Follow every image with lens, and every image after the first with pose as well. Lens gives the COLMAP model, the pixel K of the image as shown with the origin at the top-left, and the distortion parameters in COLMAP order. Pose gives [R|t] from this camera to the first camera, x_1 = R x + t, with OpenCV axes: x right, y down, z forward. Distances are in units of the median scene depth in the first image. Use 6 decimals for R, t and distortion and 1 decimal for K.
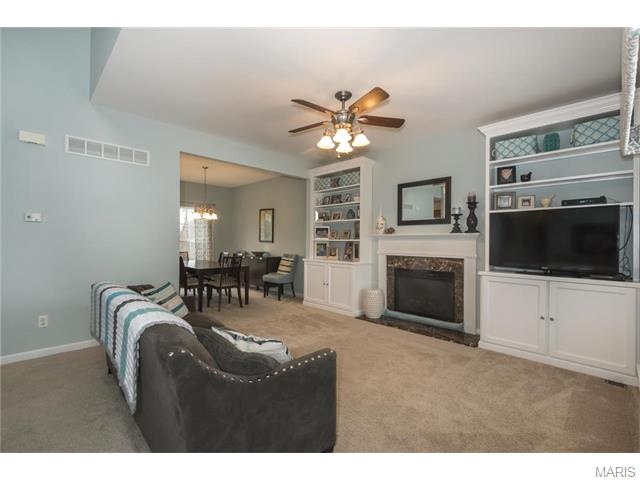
lens RADIAL K [[292.2, 0, 318.2], [0, 292.2, 239.3], [0, 0, 1]] dist [0.000186, -0.000325]
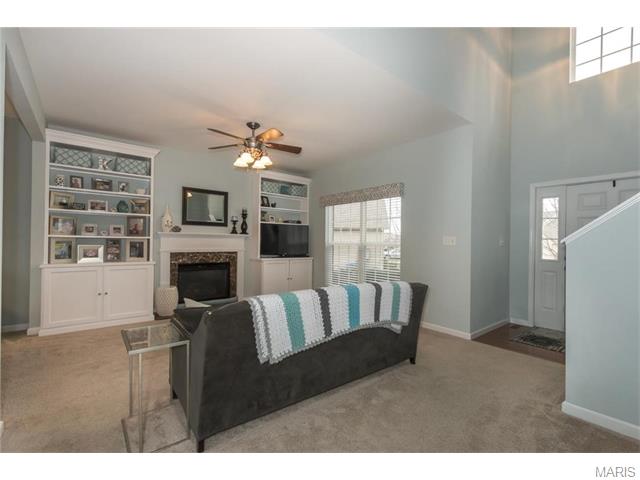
lens RADIAL K [[292.2, 0, 319.8], [0, 292.2, 241.5], [0, 0, 1]] dist [0.000186, -0.000325]
pose [[0.084996, -0.001341, 0.996380, -0.803456], [-0.019545, 0.999804, 0.003013, 0.002651], [-0.996190, -0.019730, 0.084953, 0.413888]]
